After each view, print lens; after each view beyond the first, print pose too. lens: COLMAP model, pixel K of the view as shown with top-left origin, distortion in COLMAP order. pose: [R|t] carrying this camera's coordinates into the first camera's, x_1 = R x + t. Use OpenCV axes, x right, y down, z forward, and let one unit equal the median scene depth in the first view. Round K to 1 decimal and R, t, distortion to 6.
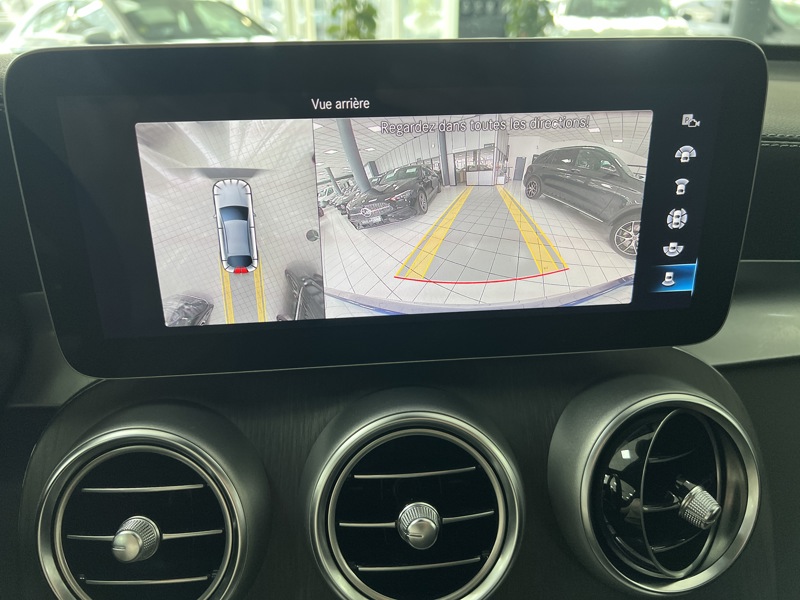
lens RADIAL K [[602.3, 0, 403.1], [0, 602.3, 297.5], [0, 0, 1]] dist [0.010642, -0.039414]
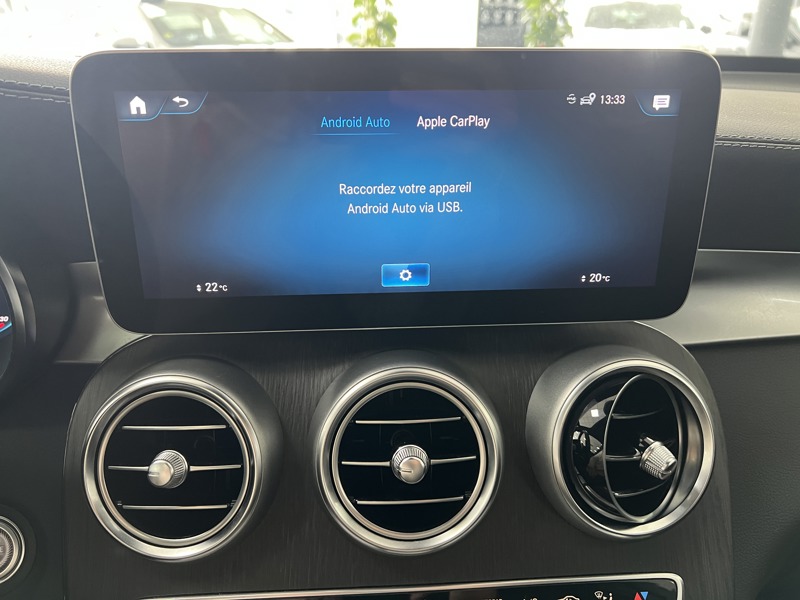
lens RADIAL K [[602.3, 0, 405.4], [0, 602.3, 296.4], [0, 0, 1]] dist [0.010642, -0.039414]
pose [[0.999544, 0.021554, -0.021153, 0.032847], [-0.021835, 0.999675, -0.013171, 0.065285], [0.020862, 0.013627, 0.999689, -0.154026]]
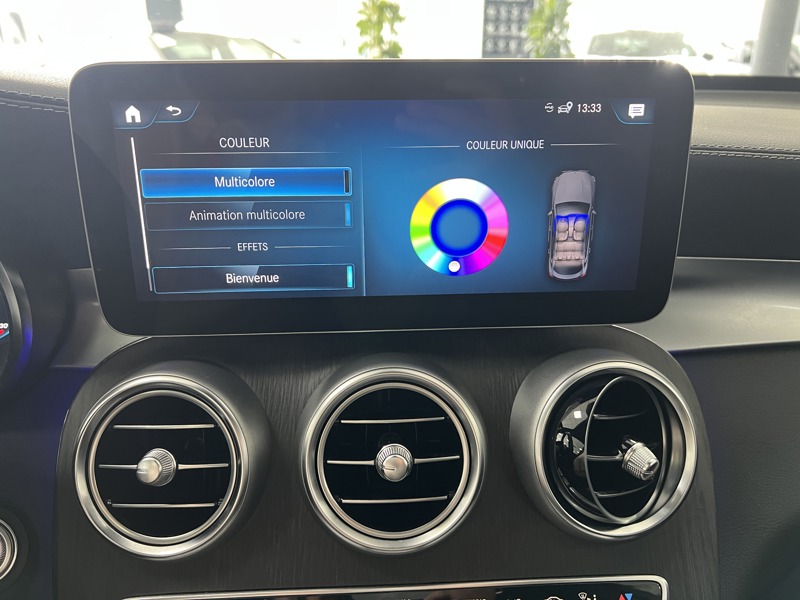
lens RADIAL K [[602.3, 0, 406.7], [0, 602.3, 298.7], [0, 0, 1]] dist [0.010642, -0.039414]
pose [[0.999306, 0.020411, -0.031163, 0.076663], [-0.022004, 0.998422, -0.051668, 0.109054], [0.030060, 0.052318, 0.998178, -0.181899]]
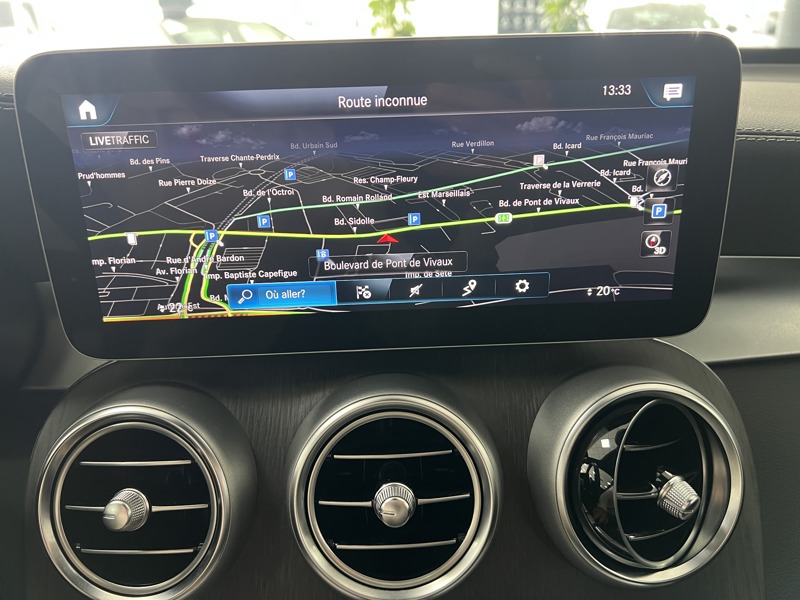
lens RADIAL K [[602.3, 0, 407.4], [0, 602.3, 296.3], [0, 0, 1]] dist [0.010642, -0.039414]
pose [[0.998179, 0.007340, -0.059874, 0.101784], [-0.008933, 0.999612, -0.026377, 0.044995], [0.059657, 0.026864, 0.997857, -0.035295]]
